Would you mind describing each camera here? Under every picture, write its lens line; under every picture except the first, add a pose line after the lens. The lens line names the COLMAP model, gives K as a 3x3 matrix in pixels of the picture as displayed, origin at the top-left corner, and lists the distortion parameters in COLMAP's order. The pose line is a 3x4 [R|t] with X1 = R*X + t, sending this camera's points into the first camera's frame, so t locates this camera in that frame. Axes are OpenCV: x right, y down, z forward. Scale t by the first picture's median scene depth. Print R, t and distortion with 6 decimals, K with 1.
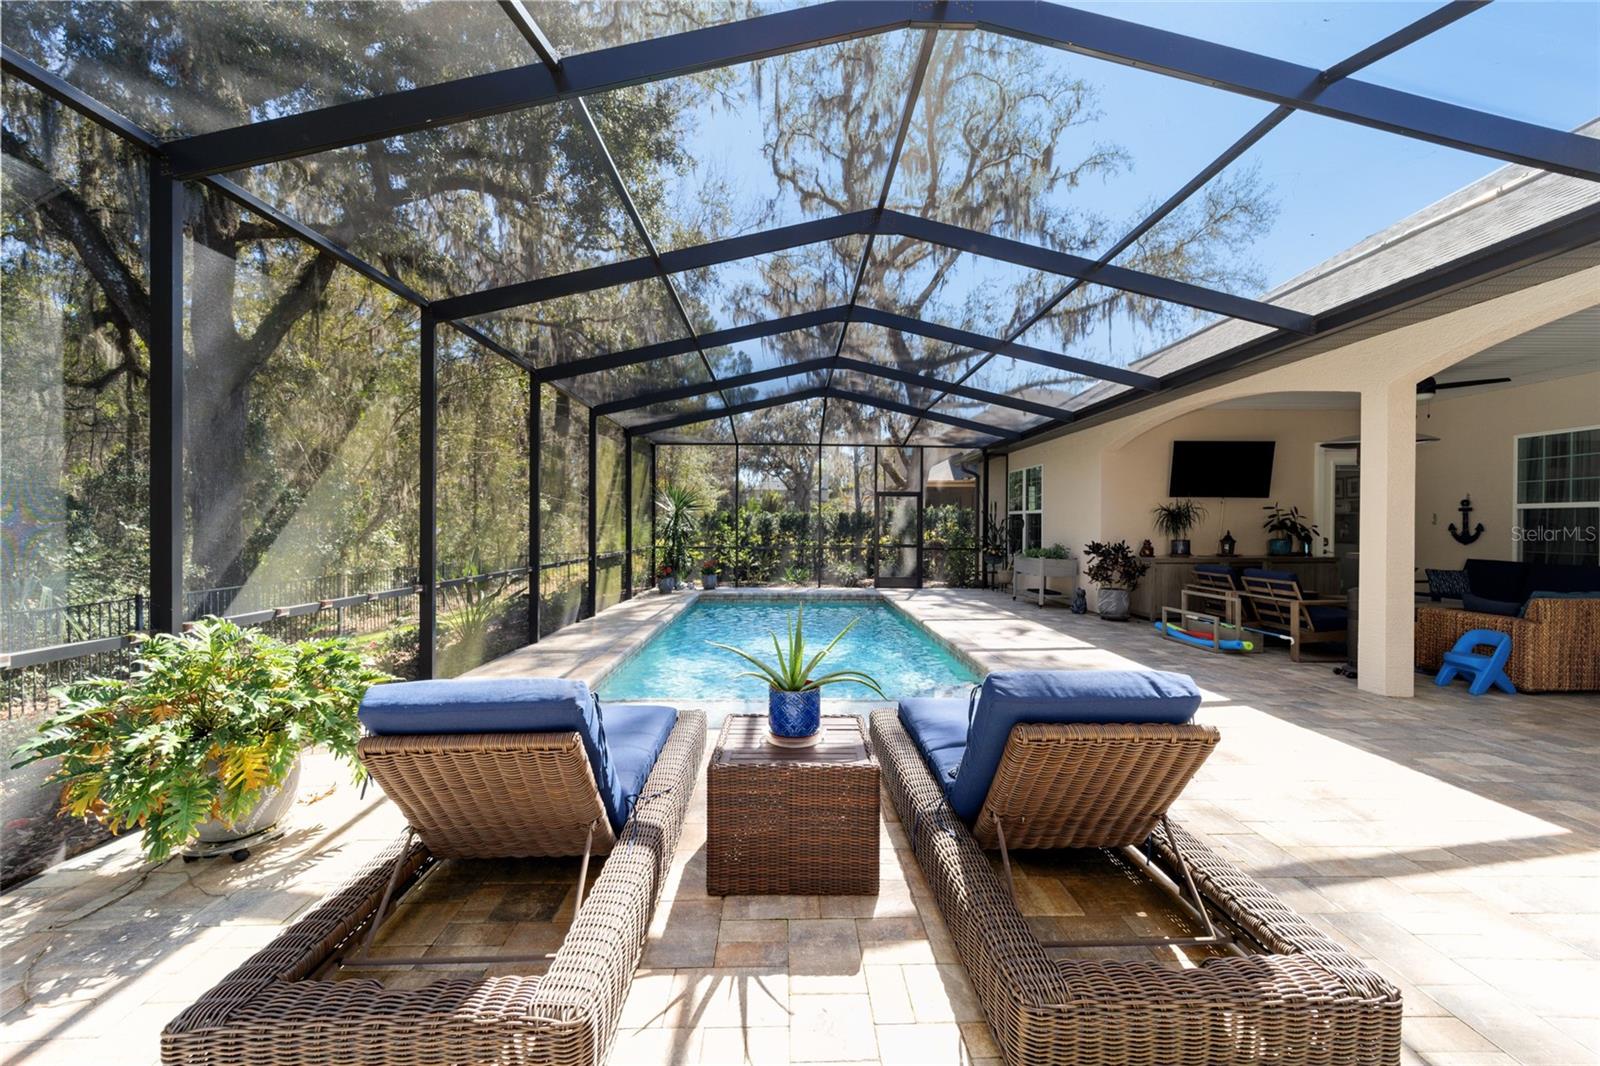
lens RADIAL K [[640.2, 0, 790.3], [0, 640.2, 530.2], [0, 0, 1]] dist [0.000504, -0.000237]
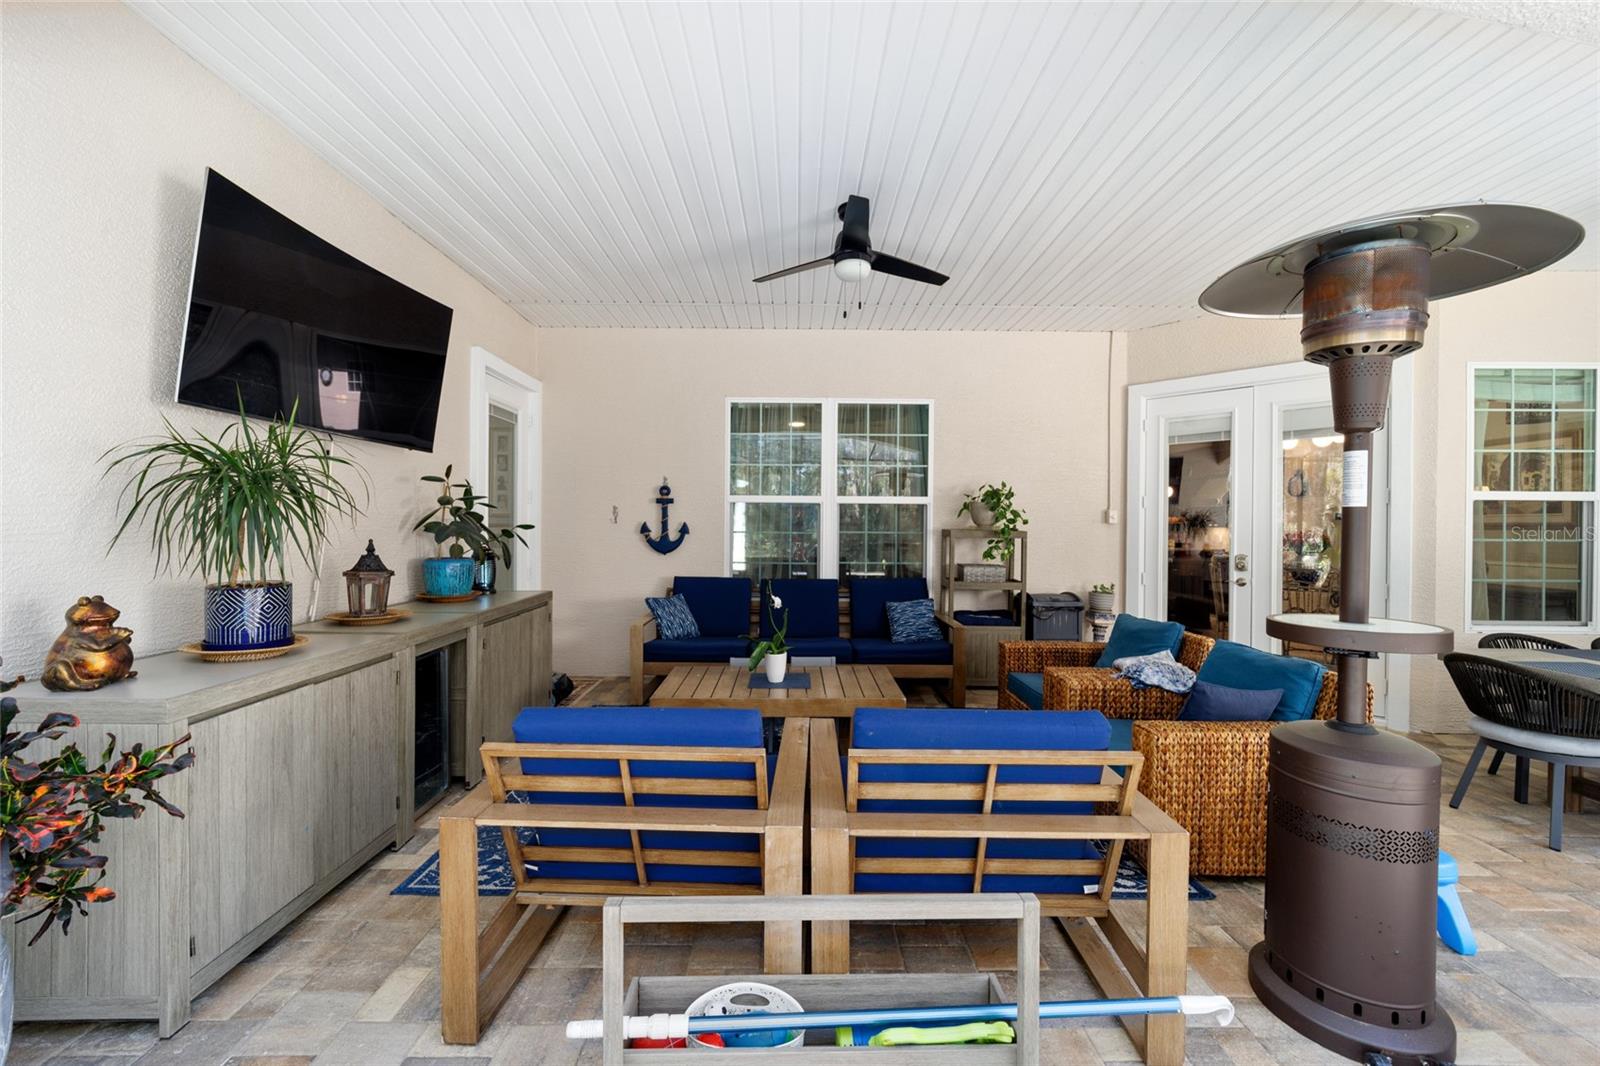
lens RADIAL K [[640.2, 0, 797.8], [0, 640.2, 530.5], [0, 0, 1]] dist [0.000504, -0.000237]
pose [[0.001023, -0.007787, 0.999969, 0.390091], [-0.003156, 0.999965, 0.007790, -0.007593], [-0.999994, -0.003164, 0.000998, 0.853361]]
